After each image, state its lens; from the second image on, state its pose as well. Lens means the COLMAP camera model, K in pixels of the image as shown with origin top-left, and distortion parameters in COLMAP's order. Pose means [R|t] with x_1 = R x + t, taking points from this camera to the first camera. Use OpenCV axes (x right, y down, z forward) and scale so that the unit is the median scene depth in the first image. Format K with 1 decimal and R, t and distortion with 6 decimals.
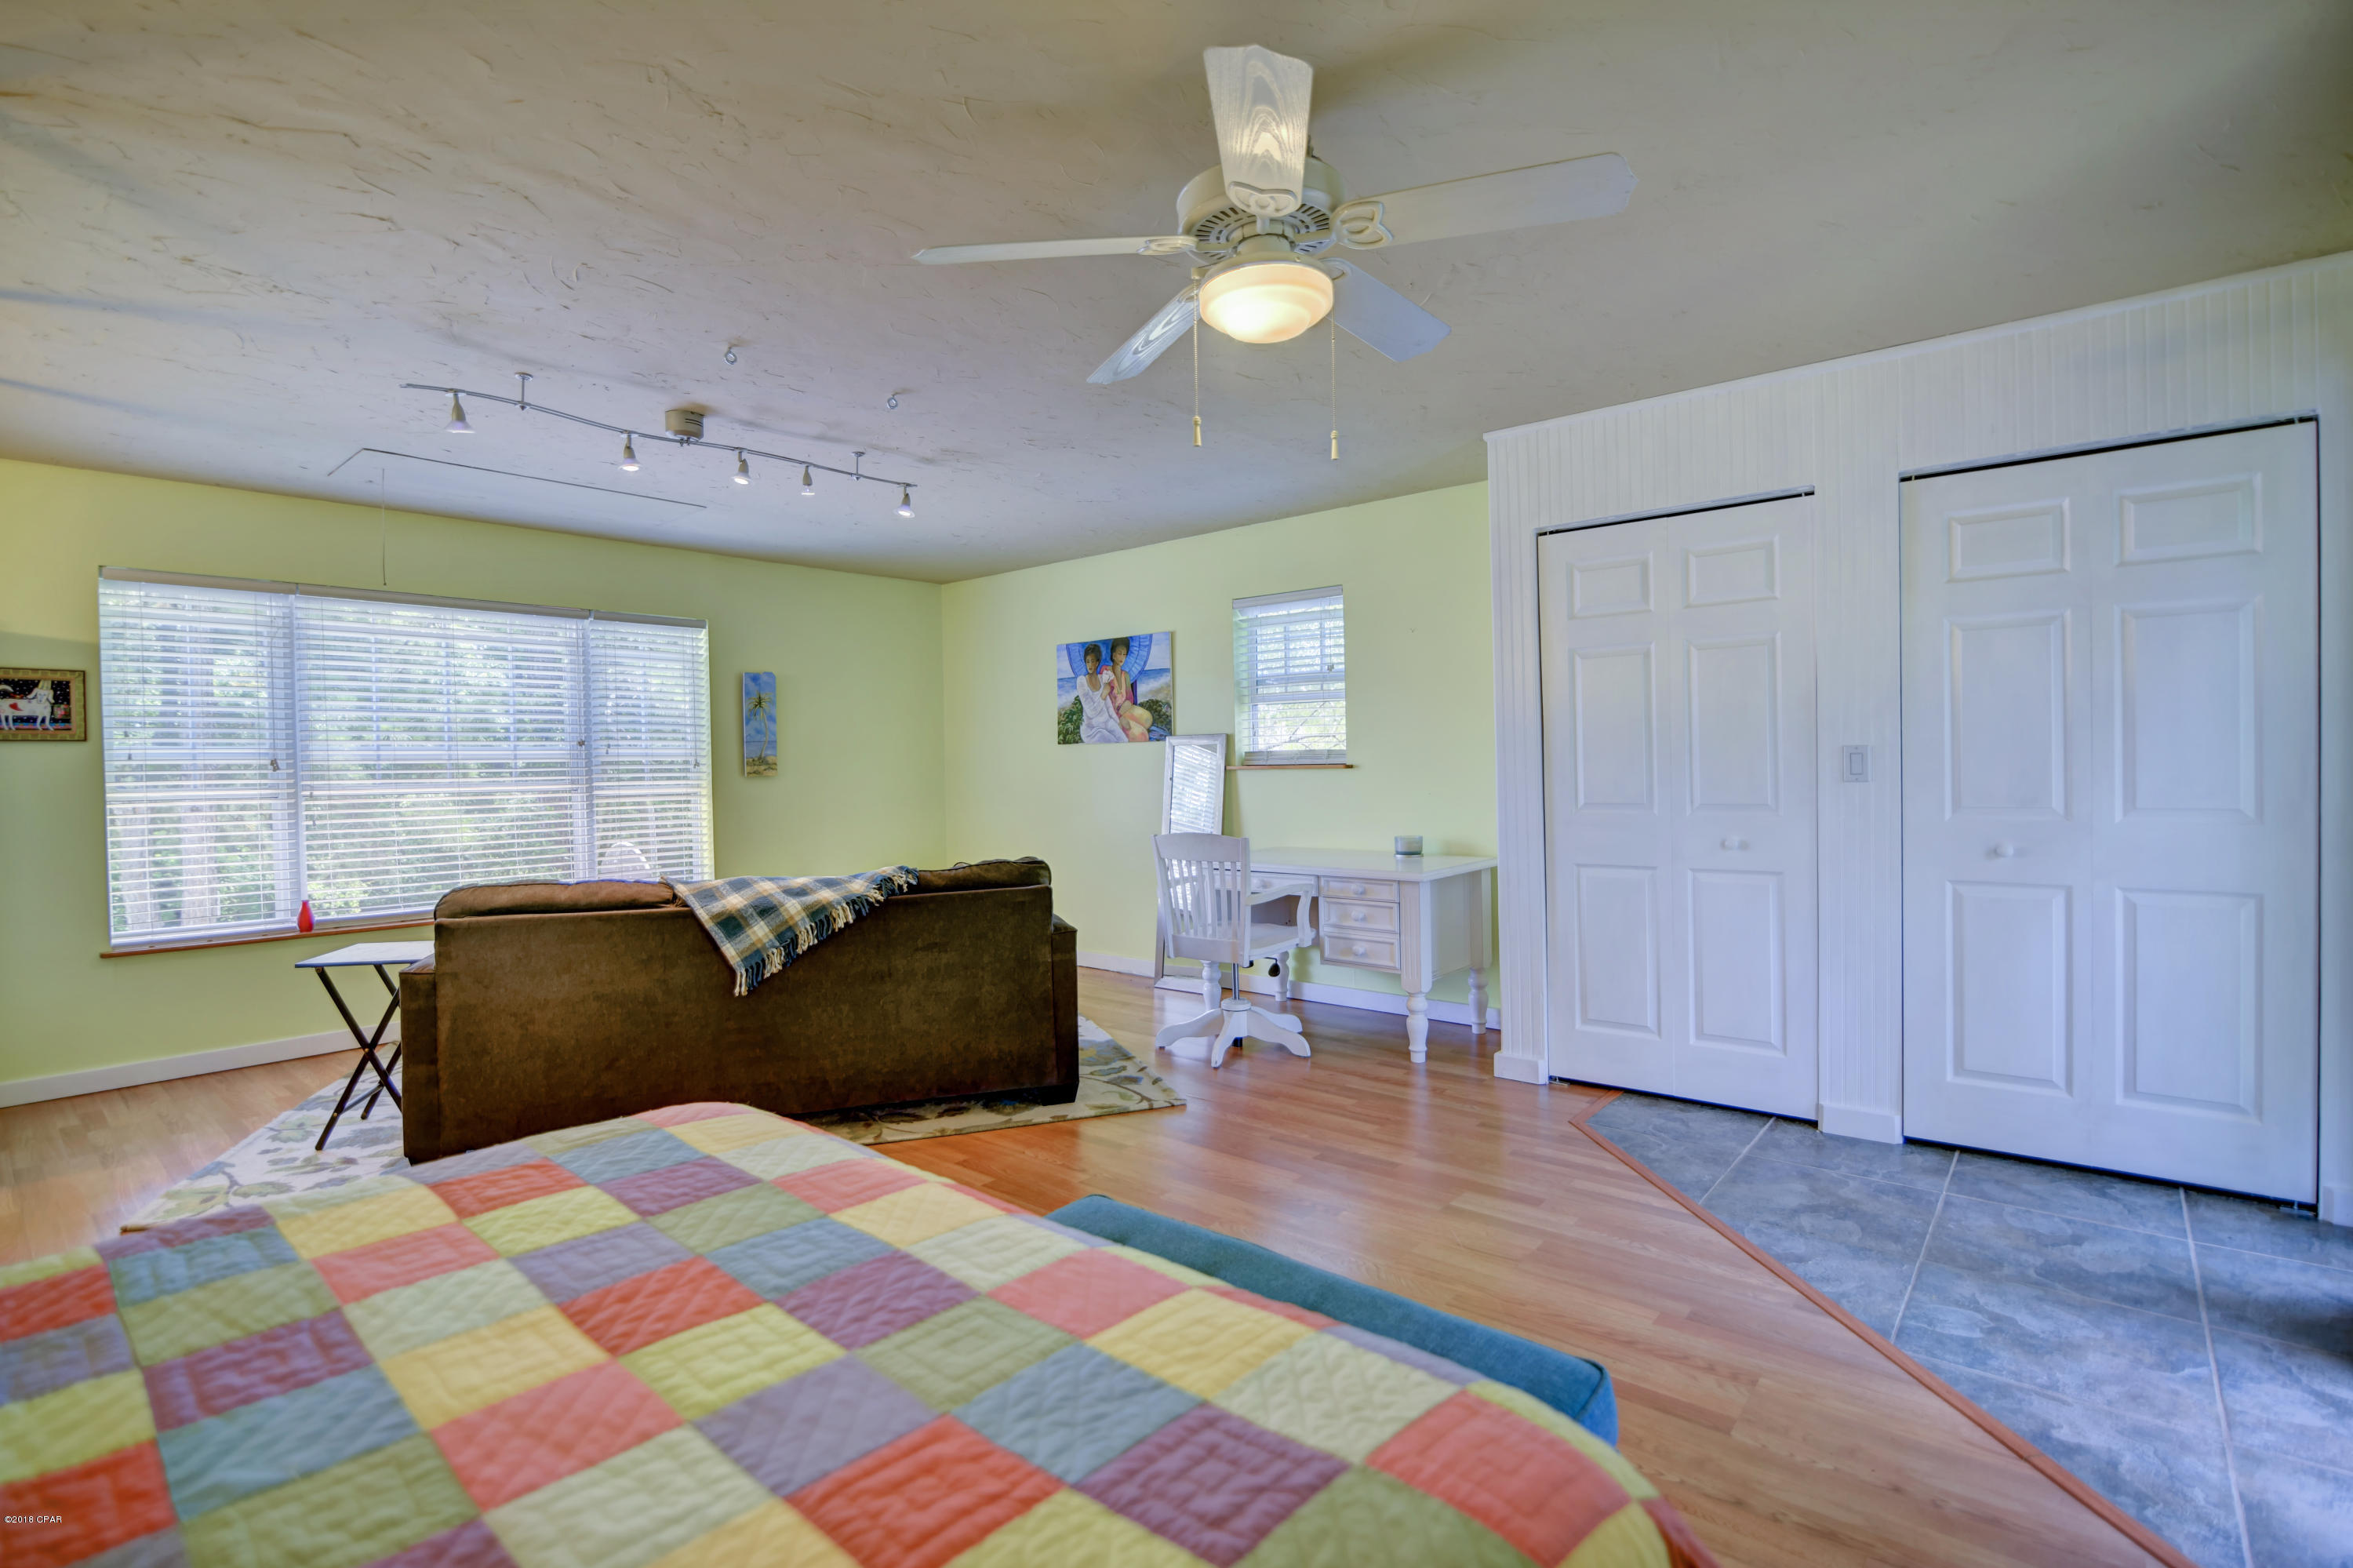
lens RADIAL K [[1088.1, 0, 1171.3], [0, 1088.1, 782.6], [0, 0, 1]] dist [-0.021005, 0.001997]
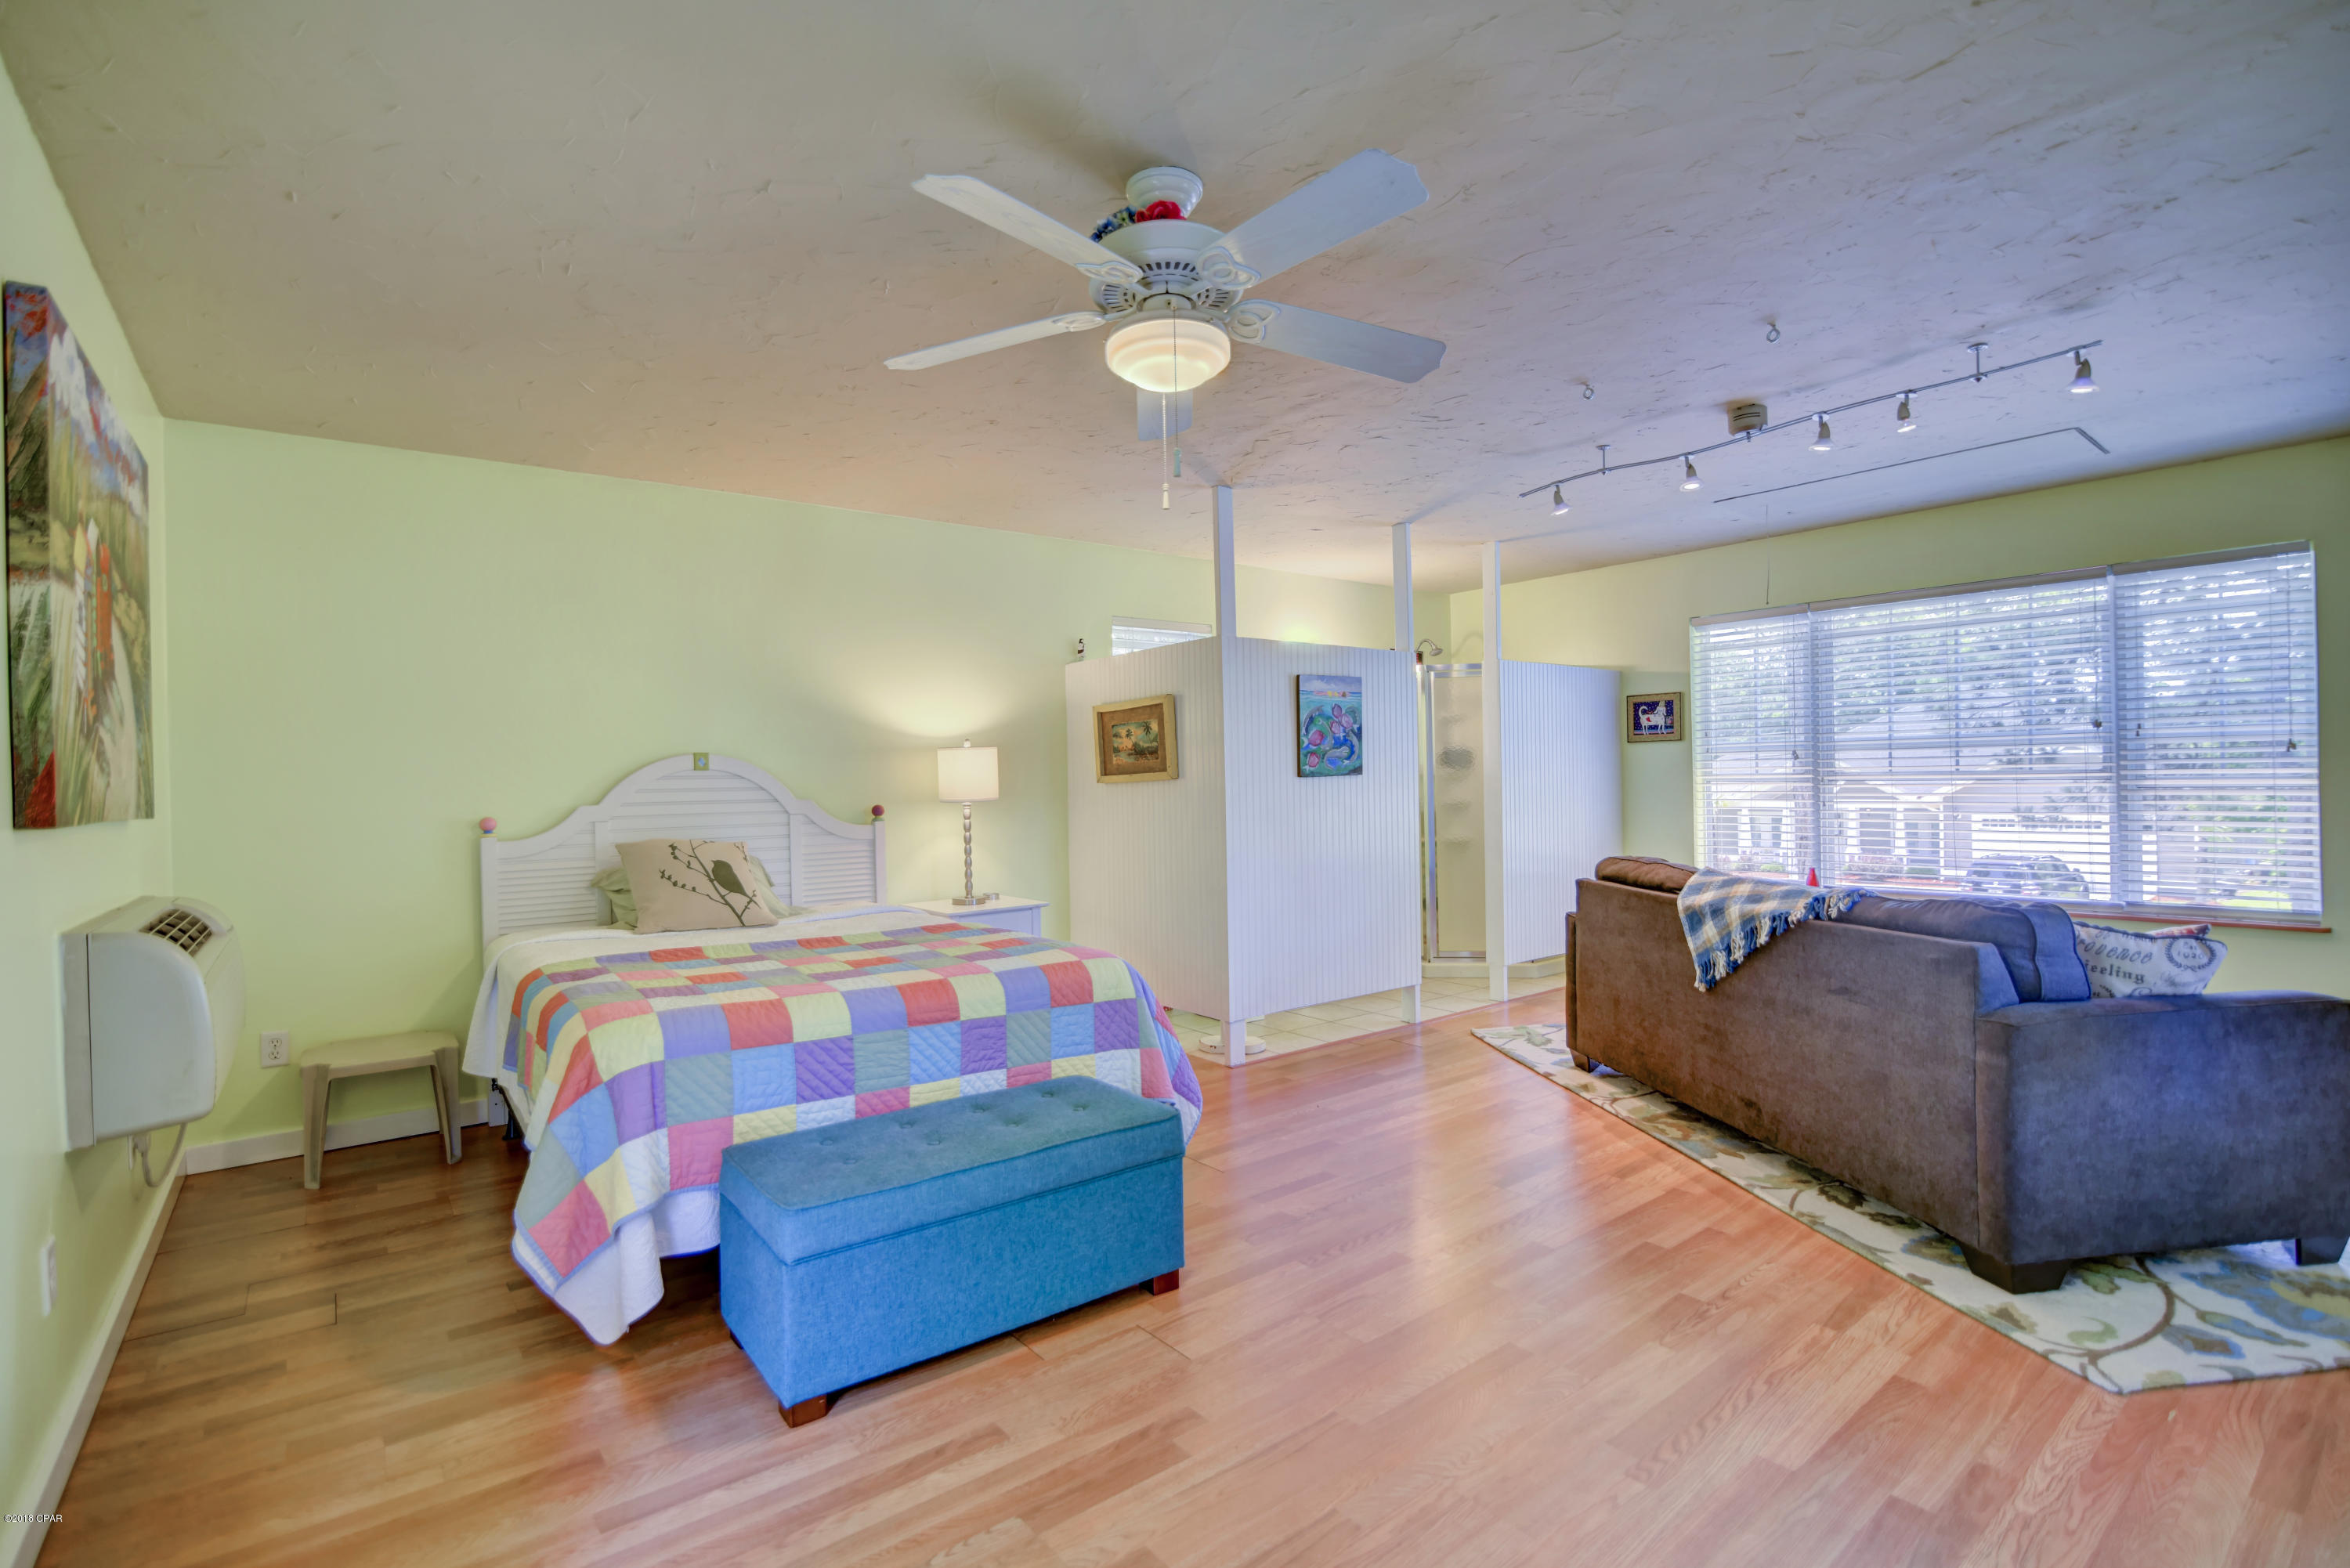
lens RADIAL K [[1086.6, 0, 1169.8], [0, 1086.6, 782.6], [0, 0, 1]] dist [-0.021005, 0.001997]
pose [[-0.201375, 0.024127, -0.979217, 0.630430], [0.008257, 0.999703, 0.022934, -0.022516], [0.979479, -0.003468, -0.201514, 0.665486]]
